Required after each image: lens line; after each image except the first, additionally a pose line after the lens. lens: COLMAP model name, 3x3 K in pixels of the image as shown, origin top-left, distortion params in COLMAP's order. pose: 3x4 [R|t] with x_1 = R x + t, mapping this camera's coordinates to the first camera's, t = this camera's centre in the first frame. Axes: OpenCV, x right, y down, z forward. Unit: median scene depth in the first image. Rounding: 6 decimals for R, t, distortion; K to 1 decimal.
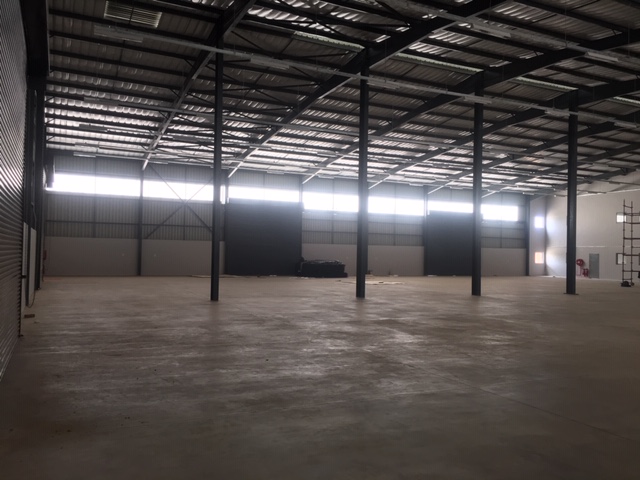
lens RADIAL K [[540.2, 0, 319.6], [0, 540.2, 242.0], [0, 0, 1]] dist [0.080057, -0.105316]
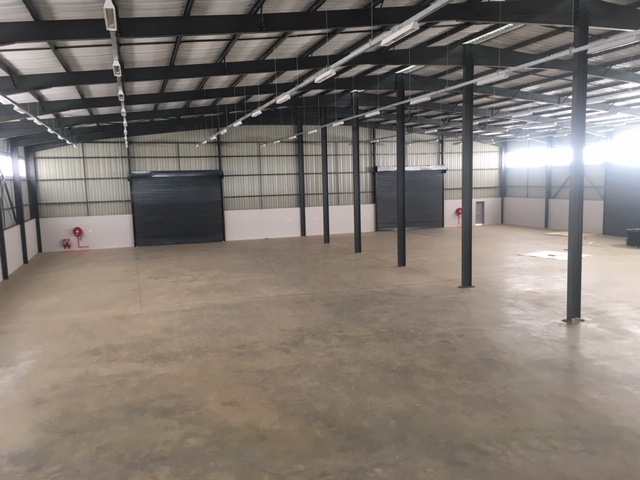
lens RADIAL K [[540.2, 0, 318.8], [0, 540.2, 241.1], [0, 0, 1]] dist [0.080057, -0.105316]
pose [[-0.113592, 0.099495, -0.988533, 0.833323], [0.048598, 0.994338, 0.094495, -0.045981], [0.992338, -0.037306, -0.117785, 0.543008]]
